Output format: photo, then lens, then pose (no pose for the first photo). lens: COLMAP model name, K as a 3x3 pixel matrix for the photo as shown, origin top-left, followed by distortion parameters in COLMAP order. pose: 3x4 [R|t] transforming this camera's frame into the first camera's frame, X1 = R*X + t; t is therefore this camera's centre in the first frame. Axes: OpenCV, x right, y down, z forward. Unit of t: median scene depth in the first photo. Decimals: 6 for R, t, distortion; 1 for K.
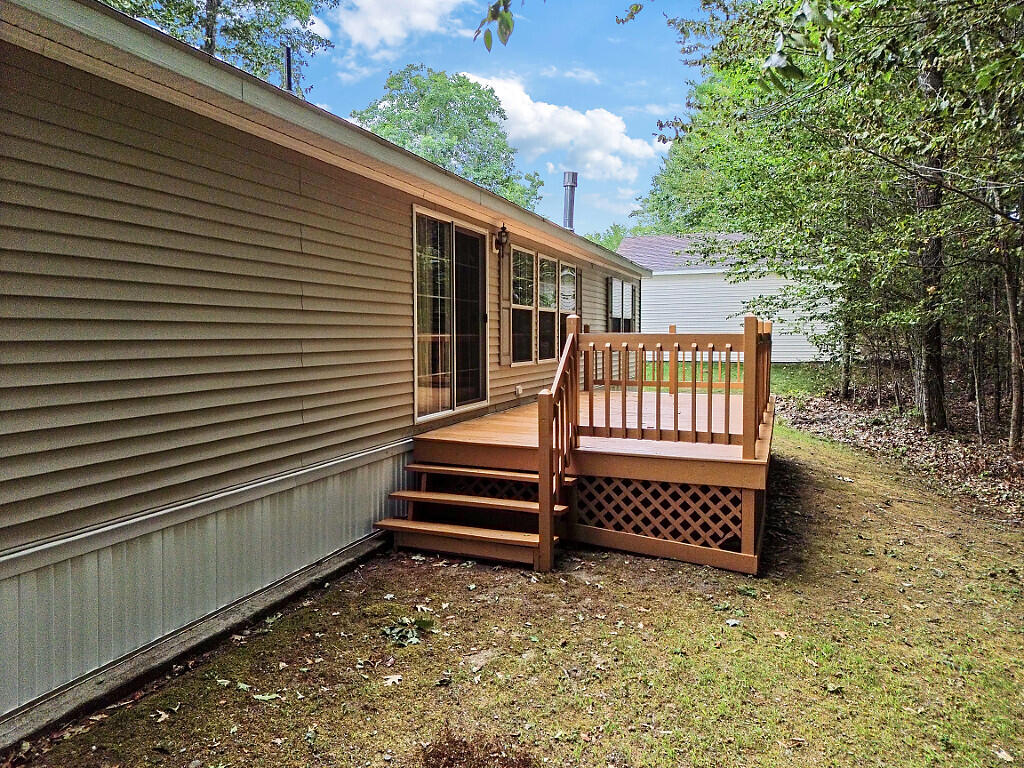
lens RADIAL K [[748.7, 0, 512.0], [0, 748.7, 384.0], [0, 0, 1]] dist [0.067429, -0.063631]
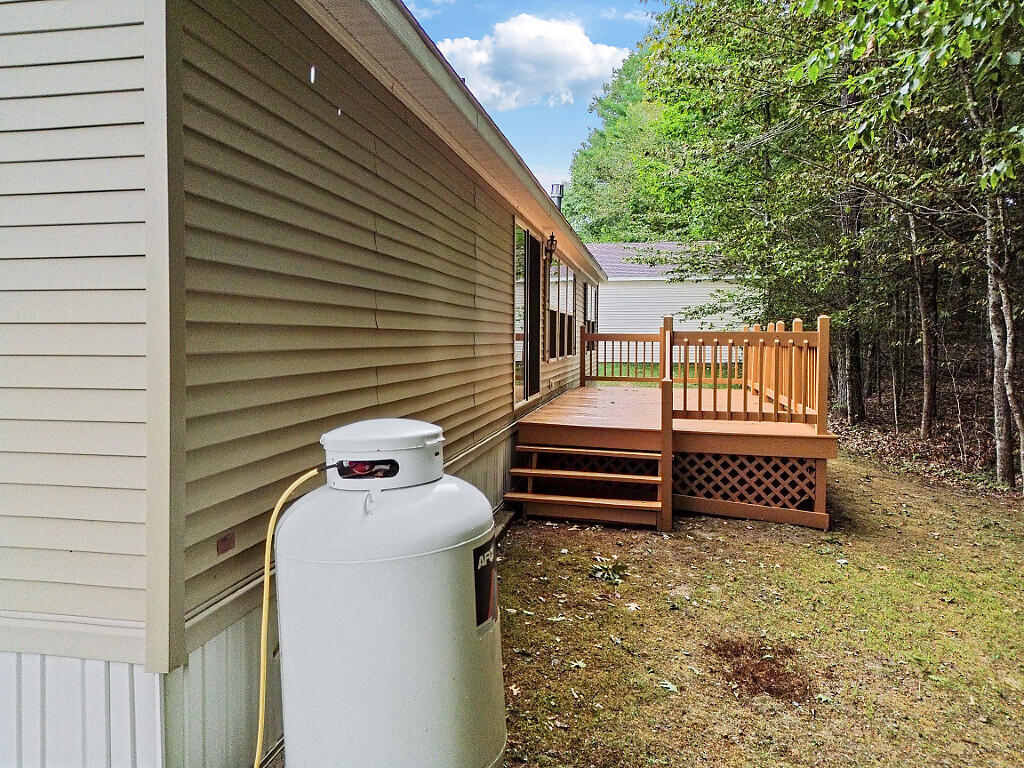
lens RADIAL K [[748.7, 0, 512.0], [0, 748.7, 384.0], [0, 0, 1]] dist [0.067429, -0.063631]
pose [[0.987347, -0.000433, 0.158571, -0.360725], [0.001053, 0.999992, -0.003828, 0.020542], [-0.158568, 0.003946, 0.987340, -0.124596]]
